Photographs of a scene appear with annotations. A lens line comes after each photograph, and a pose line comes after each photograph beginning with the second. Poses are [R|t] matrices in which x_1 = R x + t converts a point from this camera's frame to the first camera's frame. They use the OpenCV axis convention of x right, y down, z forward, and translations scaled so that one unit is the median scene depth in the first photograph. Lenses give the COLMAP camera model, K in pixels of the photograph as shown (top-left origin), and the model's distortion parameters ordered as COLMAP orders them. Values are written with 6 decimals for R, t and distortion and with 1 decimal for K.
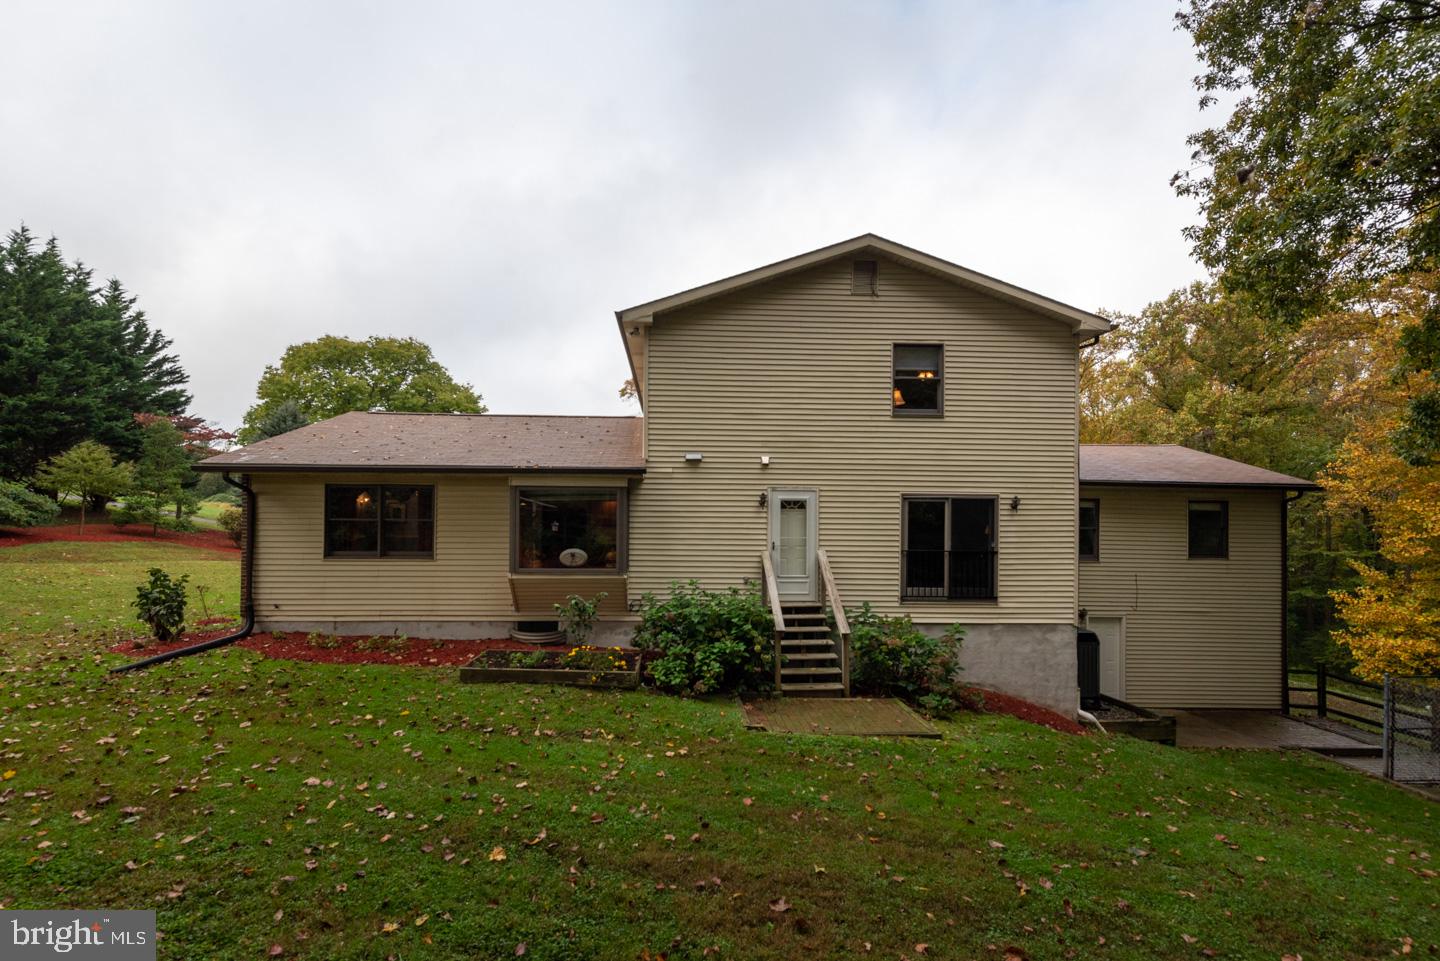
lens RADIAL K [[570.8, 0, 710.4], [0, 570.8, 495.6], [0, 0, 1]] dist [0.009280, -0.000235]
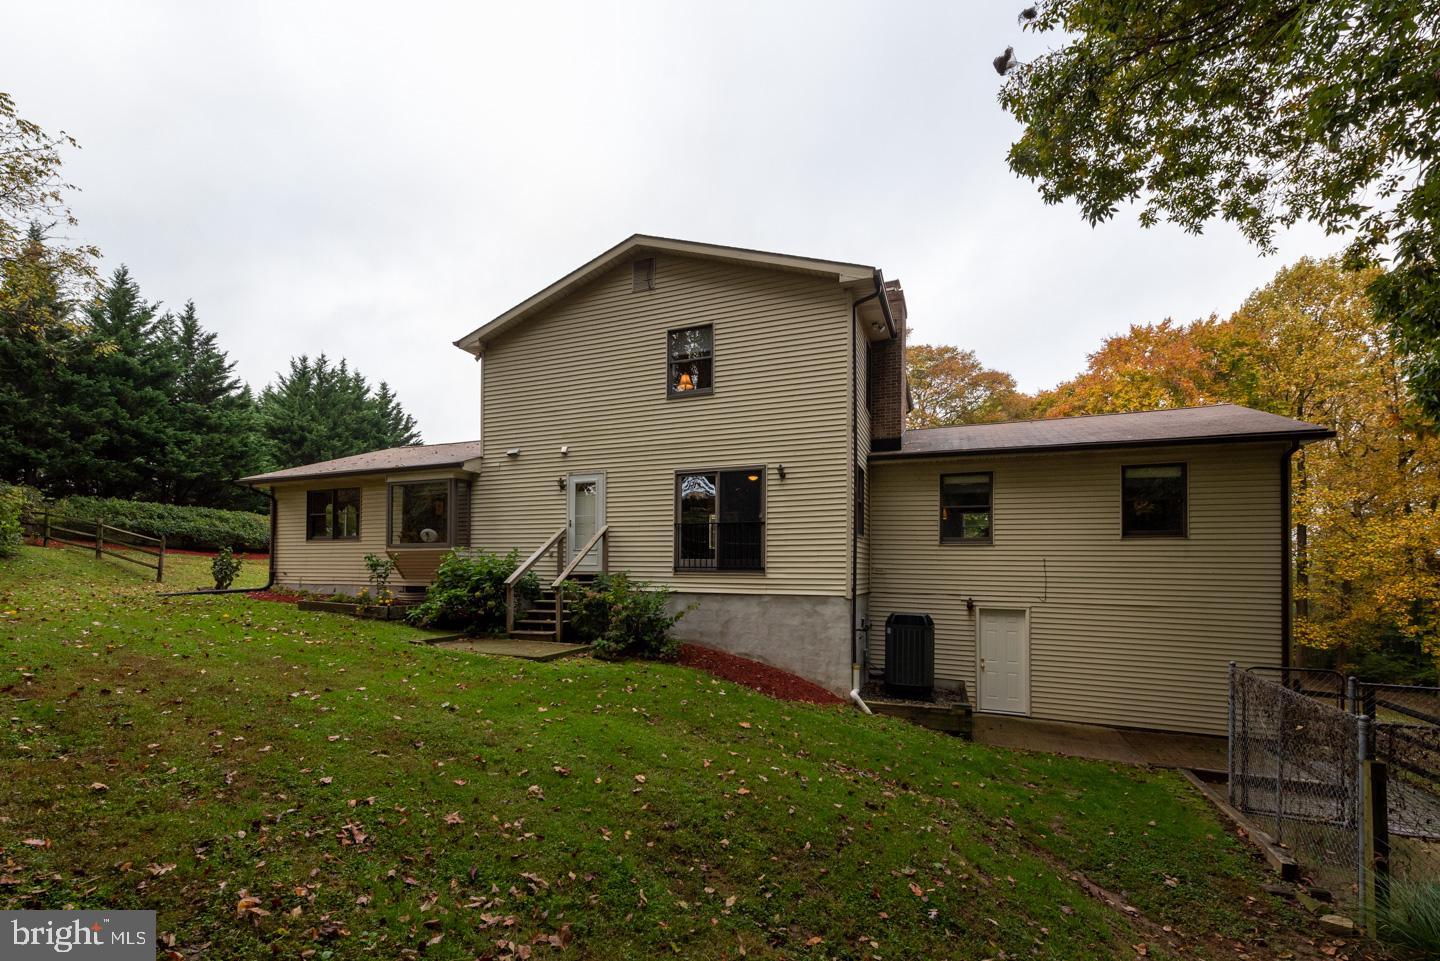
lens RADIAL K [[588.9, 0, 721.5], [0, 588.9, 536.4], [0, 0, 1]] dist [0.017597, -0.000023]
pose [[0.915028, -0.029302, -0.402325, 0.850574], [0.023630, 0.999539, -0.019055, 0.141541], [0.402698, 0.007929, 0.915299, 0.036704]]
